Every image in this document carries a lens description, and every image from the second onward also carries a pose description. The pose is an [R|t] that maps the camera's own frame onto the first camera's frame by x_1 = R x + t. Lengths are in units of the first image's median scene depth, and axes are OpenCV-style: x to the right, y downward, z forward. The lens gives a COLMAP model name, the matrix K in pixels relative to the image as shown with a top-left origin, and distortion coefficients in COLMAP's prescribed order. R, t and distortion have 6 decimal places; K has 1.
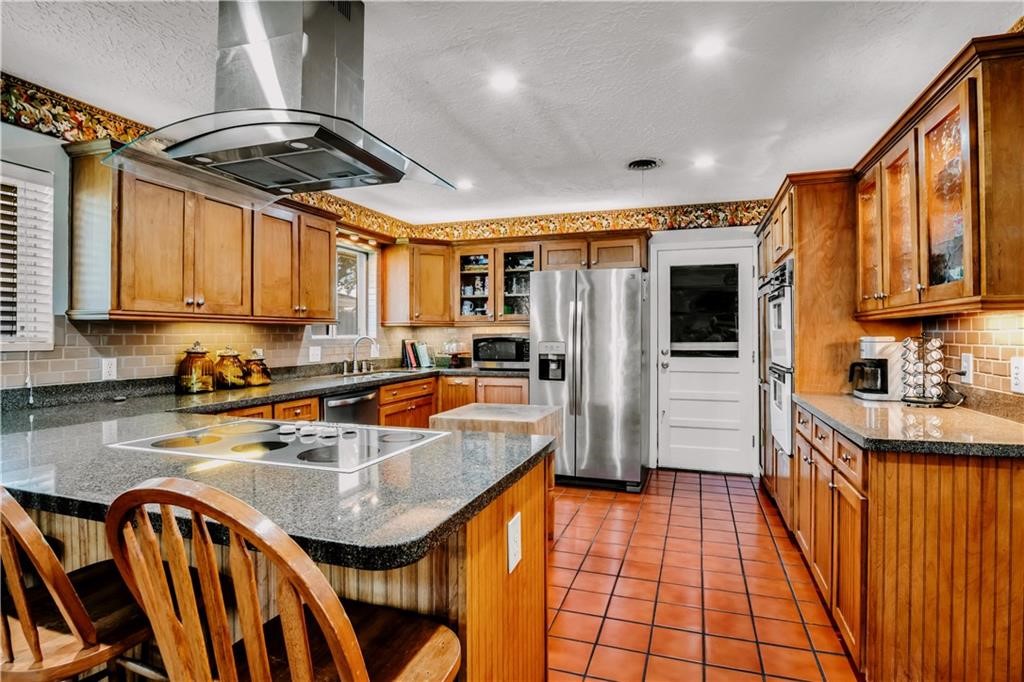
lens RADIAL K [[520.7, 0, 510.6], [0, 520.7, 336.1], [0, 0, 1]] dist [-0.022850, -0.000979]
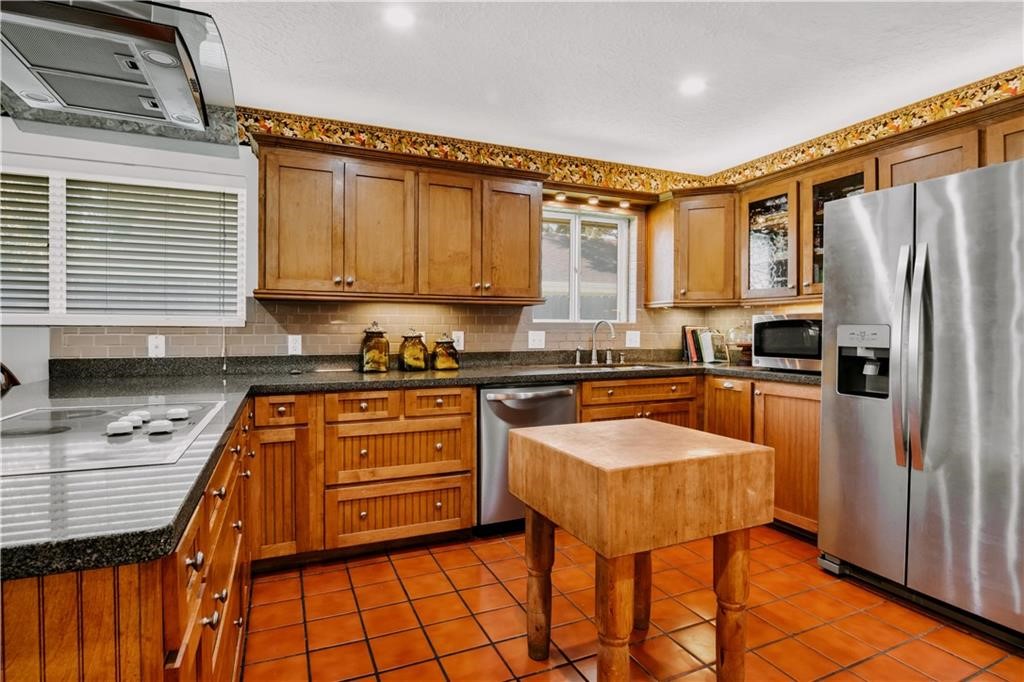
lens RADIAL K [[500.2, 0, 498.5], [0, 500.2, 335.9], [0, 0, 1]] dist [-0.024231, -0.000934]
pose [[0.676865, 0.010870, -0.736027, 0.200635], [-0.004916, 0.999935, 0.010247, 0.019827], [0.736091, -0.003318, 0.676874, 0.377043]]
